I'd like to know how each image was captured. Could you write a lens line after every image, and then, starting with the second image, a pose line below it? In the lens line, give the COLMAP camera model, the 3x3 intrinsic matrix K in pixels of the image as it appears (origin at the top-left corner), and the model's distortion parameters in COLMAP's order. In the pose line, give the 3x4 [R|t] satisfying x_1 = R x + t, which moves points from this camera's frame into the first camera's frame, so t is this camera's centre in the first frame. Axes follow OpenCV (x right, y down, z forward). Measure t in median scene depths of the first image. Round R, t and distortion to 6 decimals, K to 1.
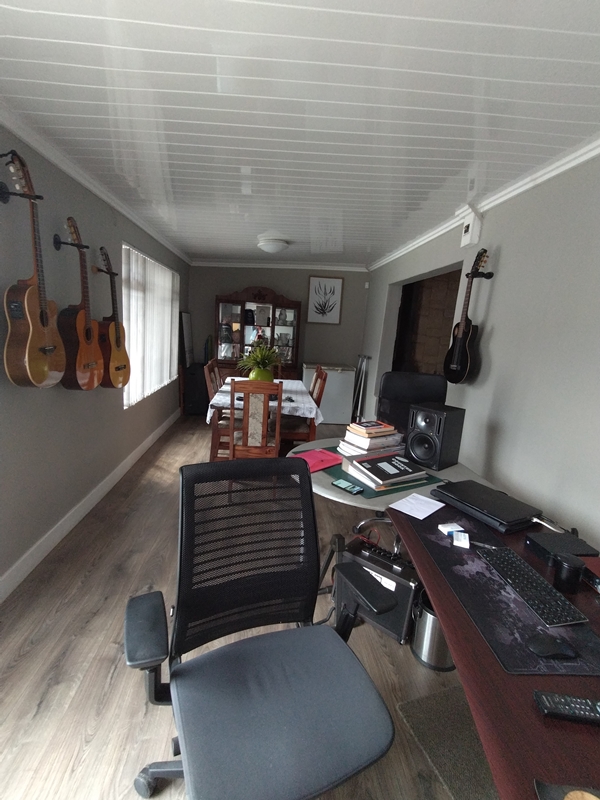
lens RADIAL K [[394.3, 0, 299.9], [0, 394.3, 404.4], [0, 0, 1]] dist [0.048257, -0.028665]
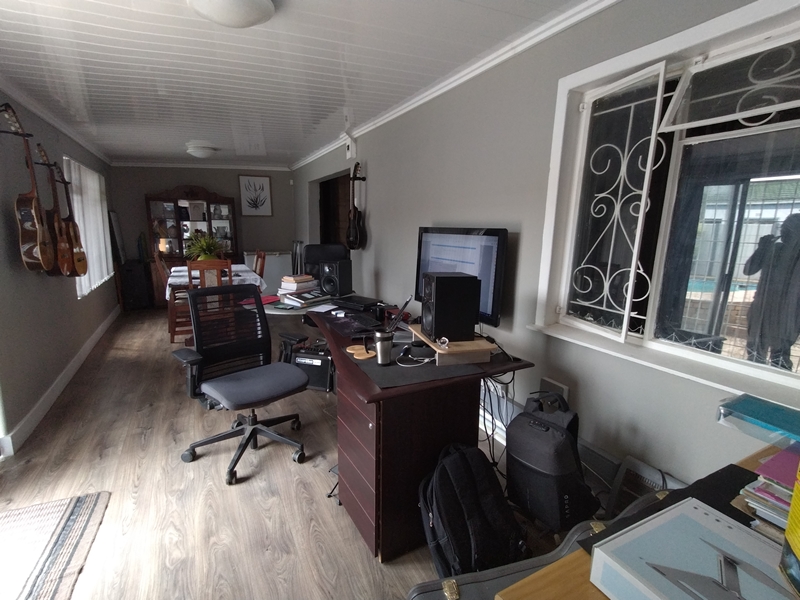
lens RADIAL K [[394.3, 0, 403.9], [0, 394.3, 295.9], [0, 0, 1]] dist [0.048257, -0.028665]
pose [[0.918616, -0.128800, 0.373572, -0.019271], [0.128779, 0.991355, 0.025130, 0.093191], [-0.373579, 0.025024, 0.927261, -0.403751]]
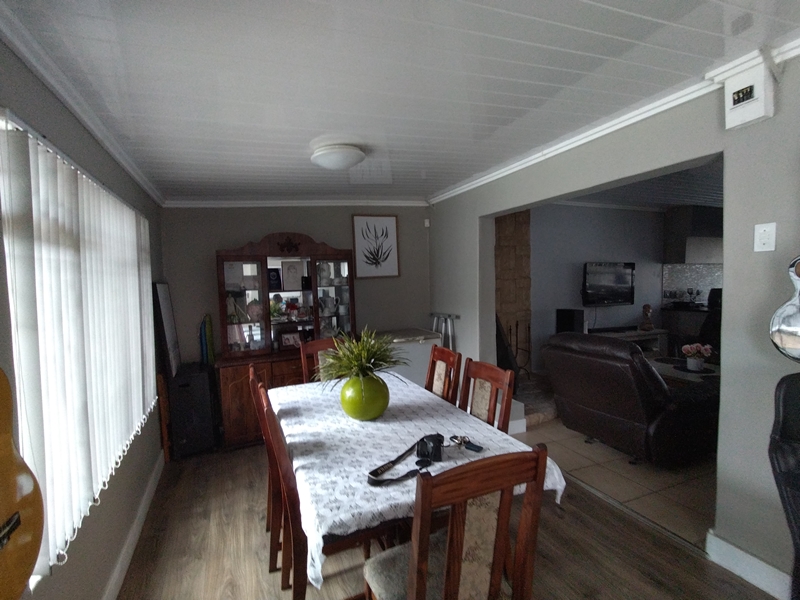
lens RADIAL K [[394.3, 0, 403.6], [0, 394.3, 297.6], [0, 0, 1]] dist [0.048257, -0.028665]
pose [[0.942985, -0.116141, 0.311916, -0.227976], [0.157852, 0.981101, -0.111908, -0.145063], [-0.293024, 0.154764, 0.943496, 0.565417]]
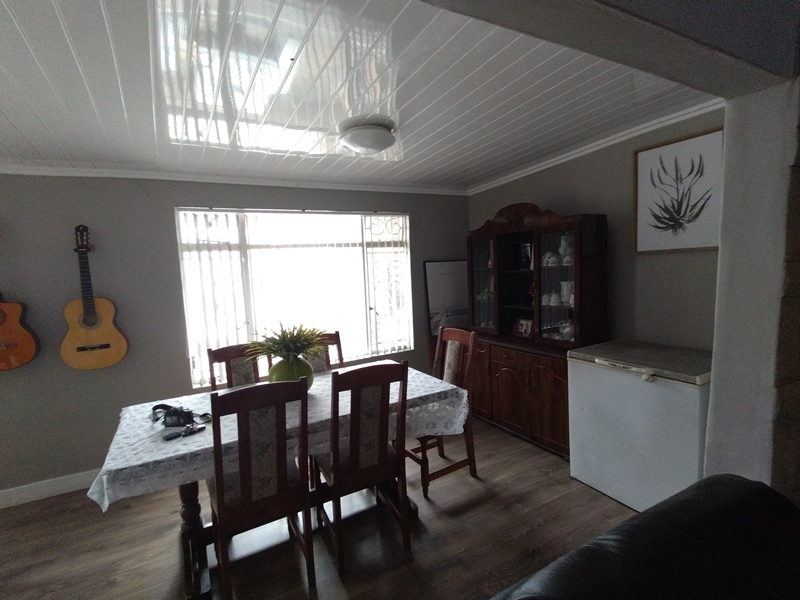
lens RADIAL K [[394.3, 0, 403.2], [0, 394.3, 296.5], [0, 0, 1]] dist [0.048257, -0.028665]
pose [[0.418457, -0.009043, -0.908191, 0.570515], [-0.106629, 0.992546, -0.059013, -0.187452], [0.901955, 0.121534, 0.414374, 1.047687]]
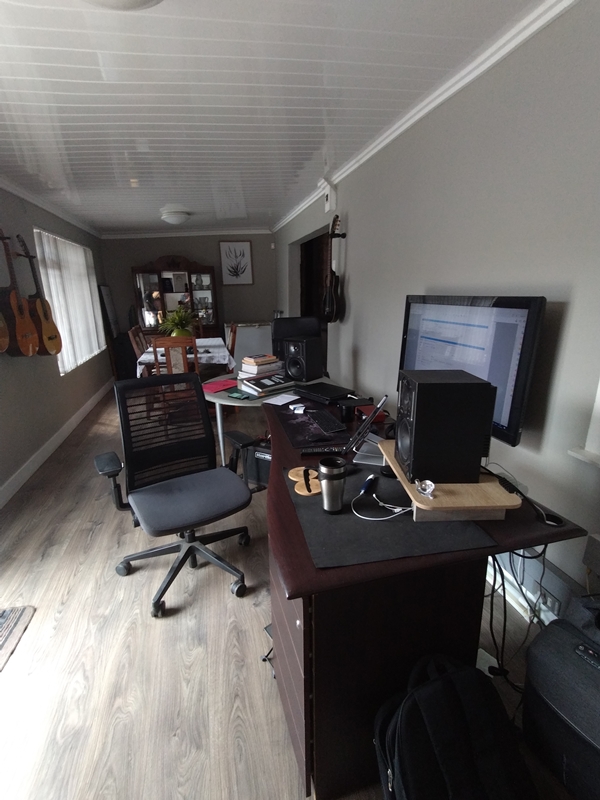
lens RADIAL K [[394.3, 0, 301.4], [0, 394.3, 403.2], [0, 0, 1]] dist [0.048257, -0.028665]
pose [[0.982540, -0.130674, 0.132440, 0.077523], [0.118290, 0.988186, 0.097445, 0.060044], [-0.143609, -0.080077, 0.986389, -0.245822]]
